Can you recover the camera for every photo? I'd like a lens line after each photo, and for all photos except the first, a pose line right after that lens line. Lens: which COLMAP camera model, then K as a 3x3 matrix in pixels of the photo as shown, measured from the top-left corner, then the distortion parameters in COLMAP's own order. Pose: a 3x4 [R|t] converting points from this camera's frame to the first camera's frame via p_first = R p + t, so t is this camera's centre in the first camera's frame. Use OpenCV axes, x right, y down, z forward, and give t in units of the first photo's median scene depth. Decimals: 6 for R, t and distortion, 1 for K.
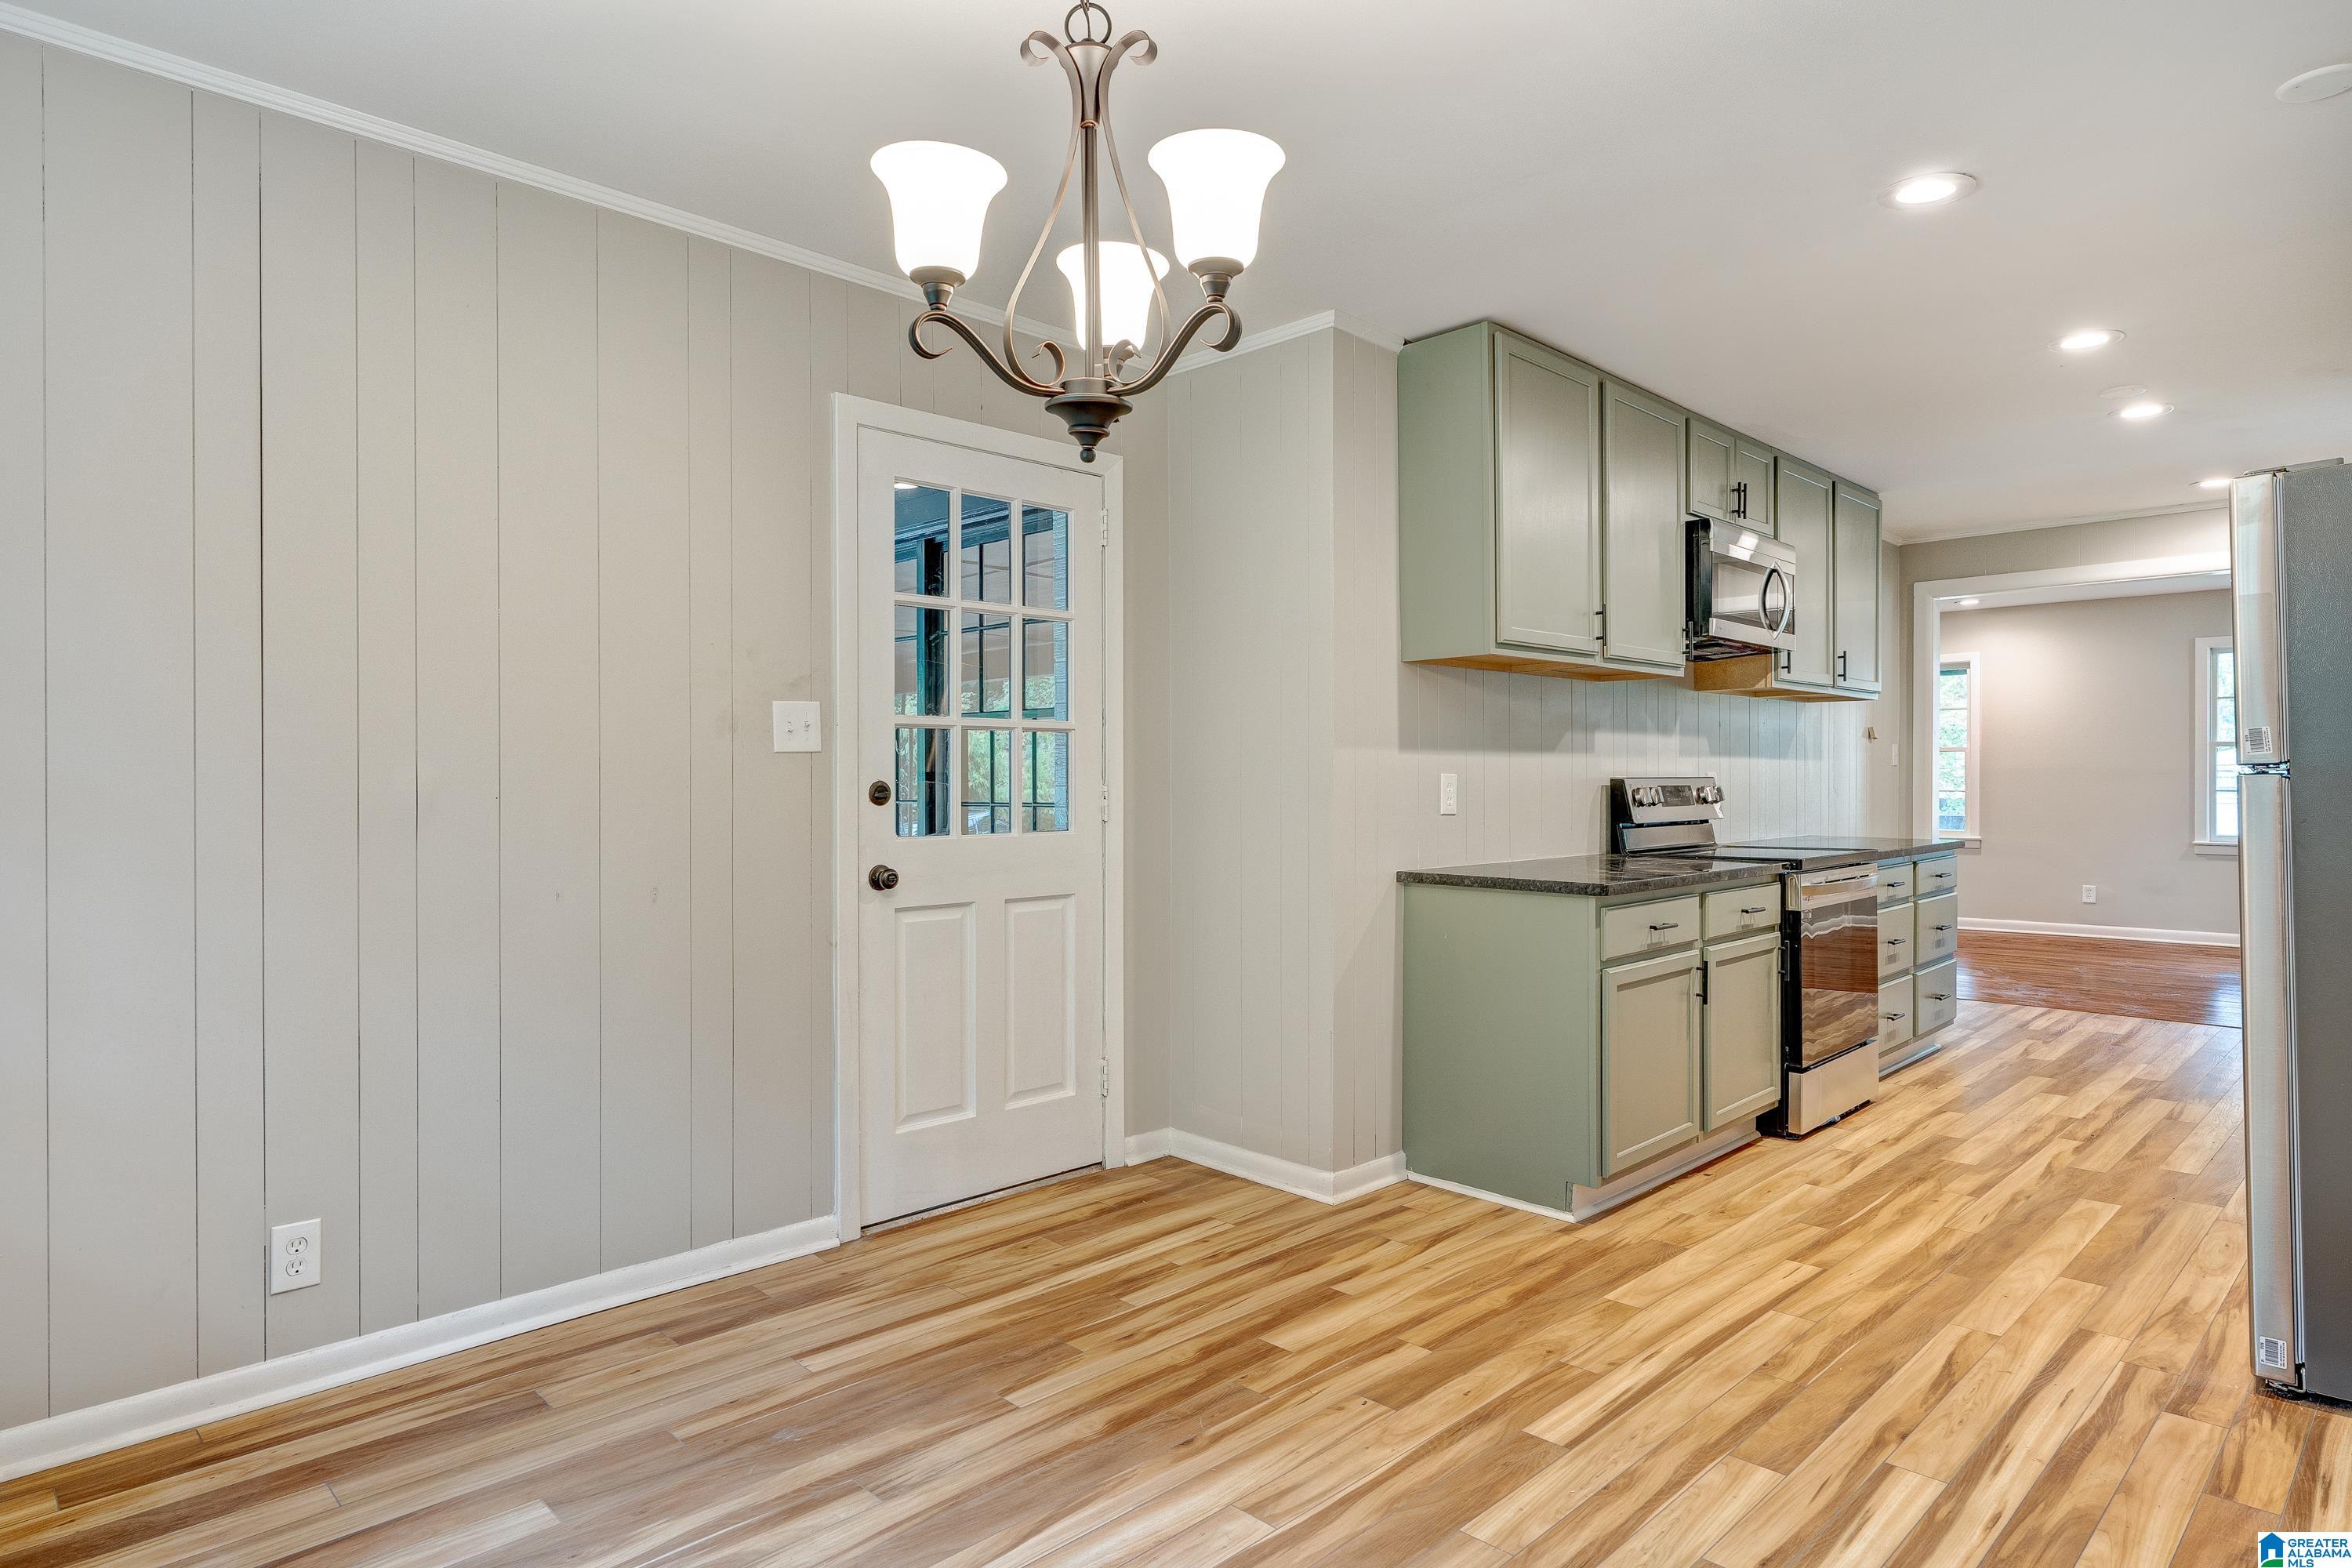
lens RADIAL K [[1349.1, 0, 1176.0], [0, 1349.1, 784.0], [0, 0, 1]] dist [0.001118, 0.002019]
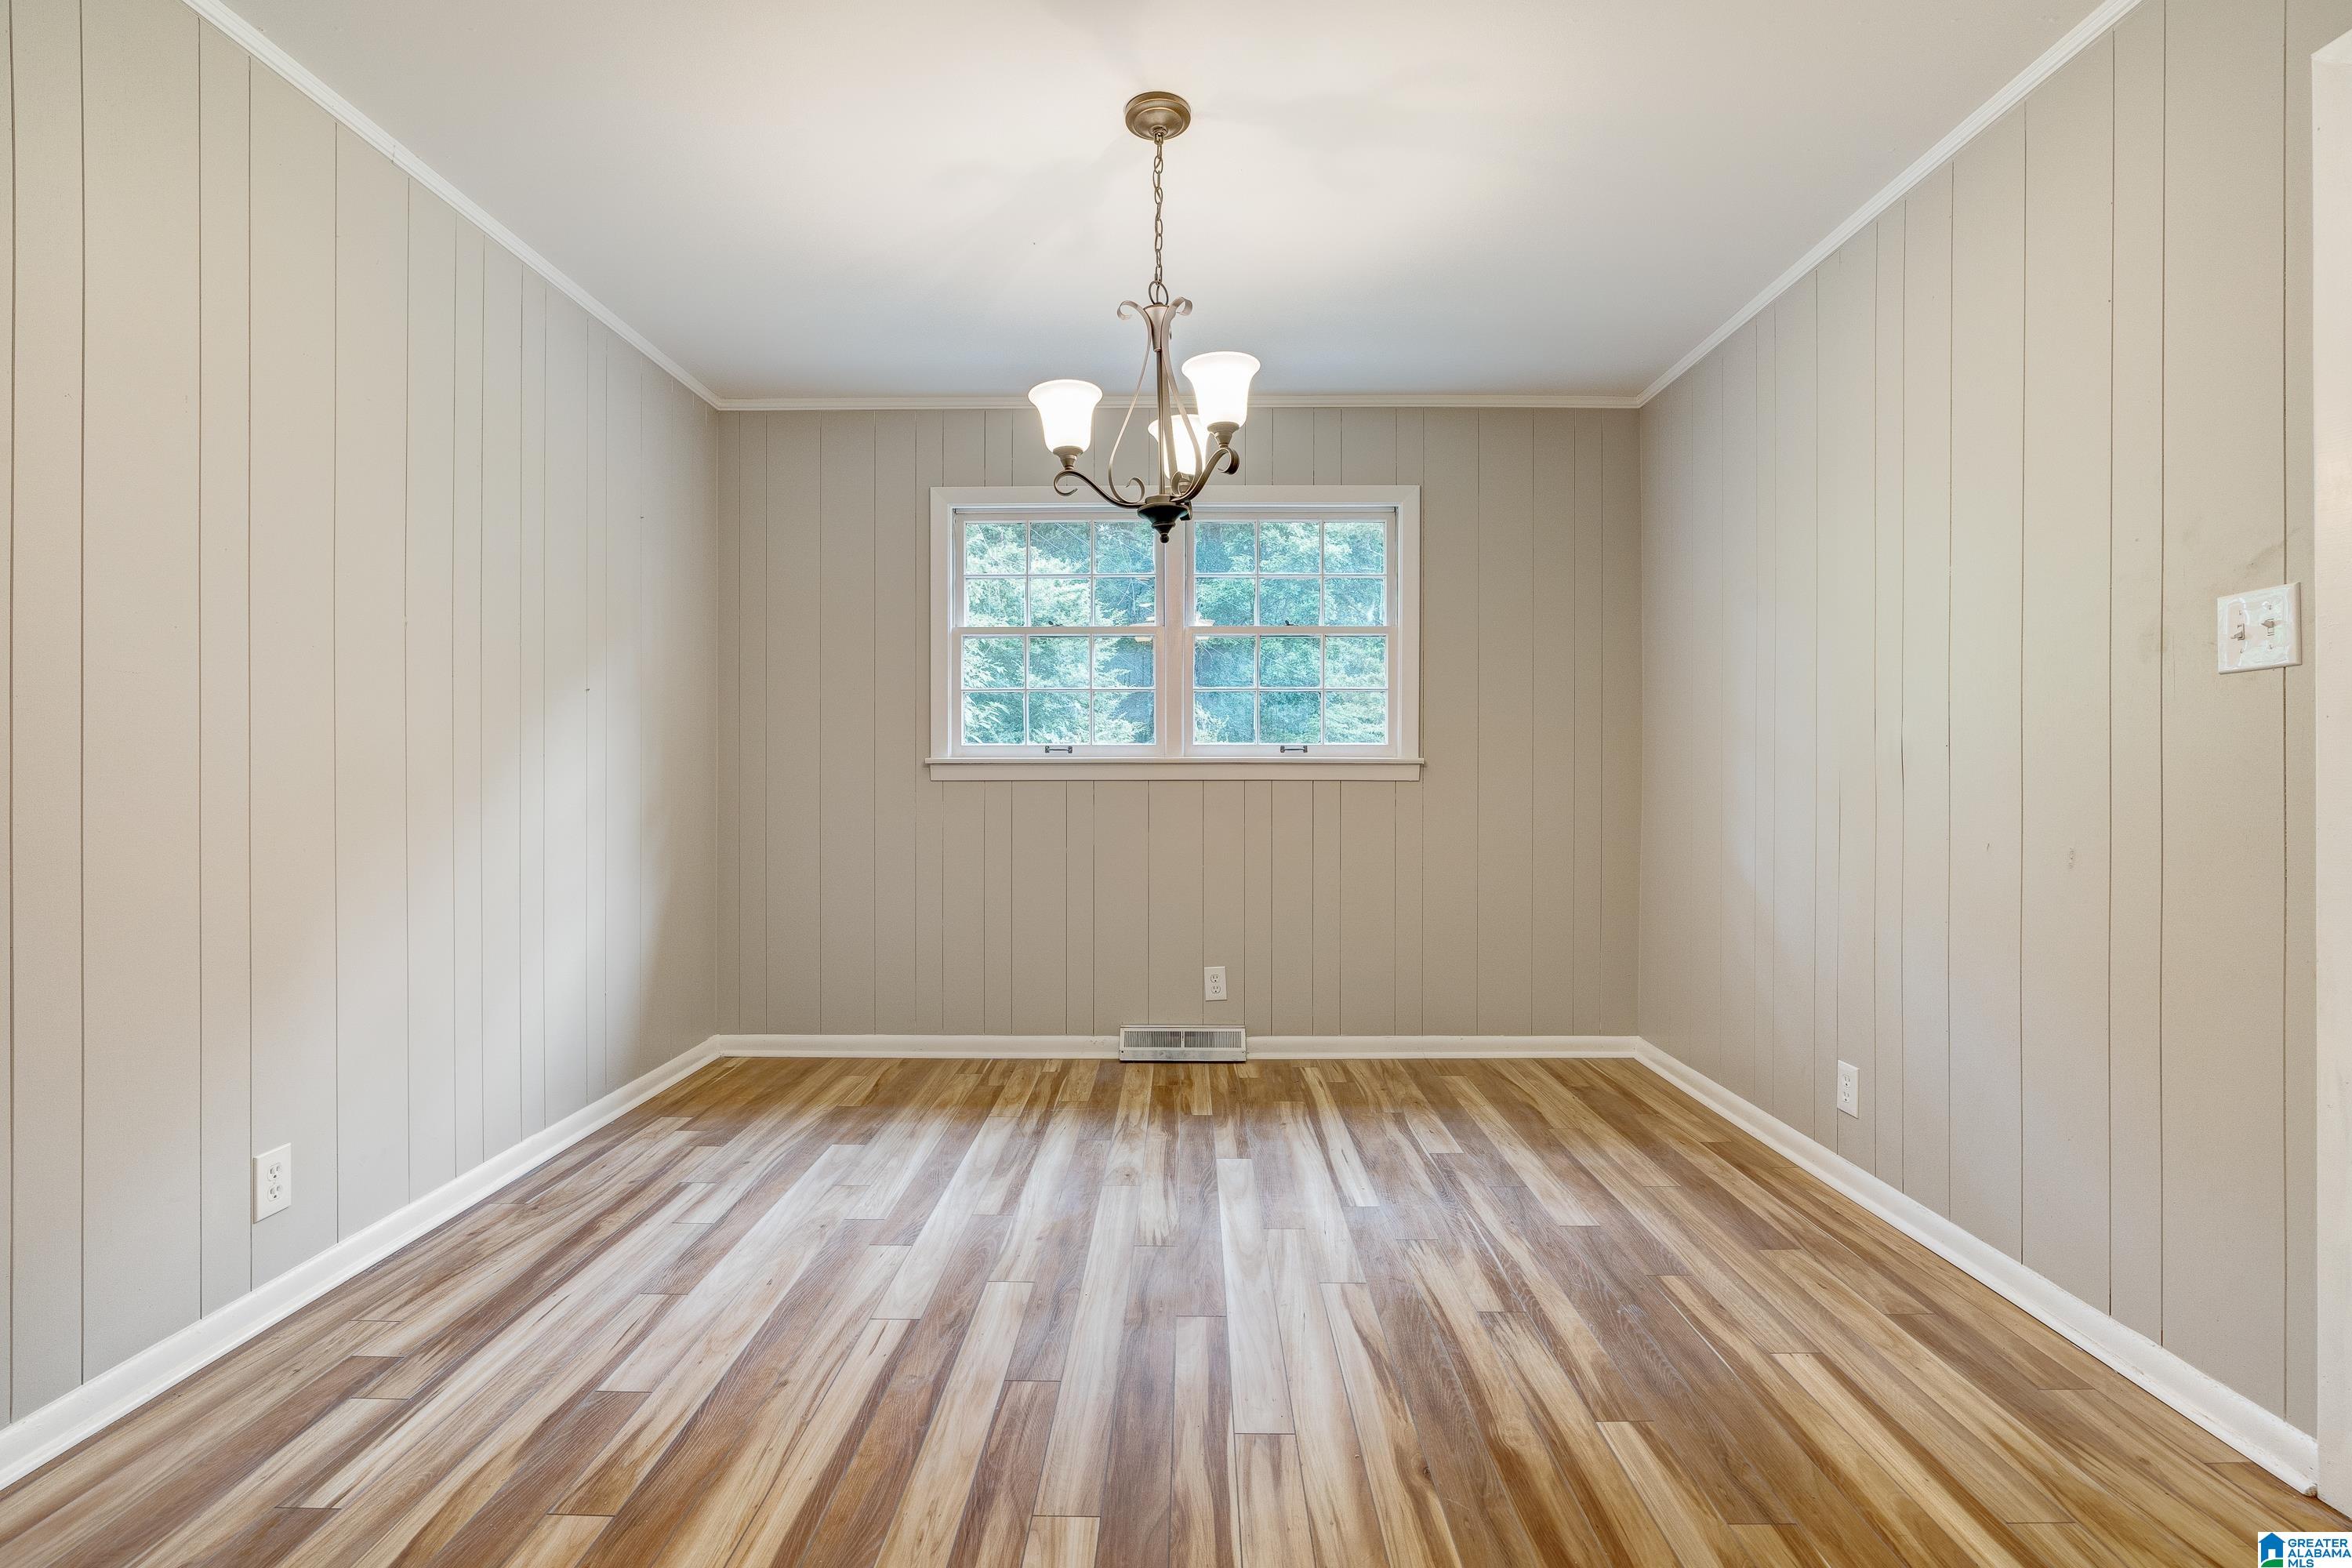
lens RADIAL K [[1063.7, 0, 1176.0], [0, 1063.7, 784.0], [0, 0, 1]] dist [0.001957, 0.000357]
pose [[-0.719872, 0.009669, -0.694039, 0.587772], [0.000841, 0.999914, 0.013058, 0.032512], [0.694106, 0.008816, -0.719819, 1.354438]]
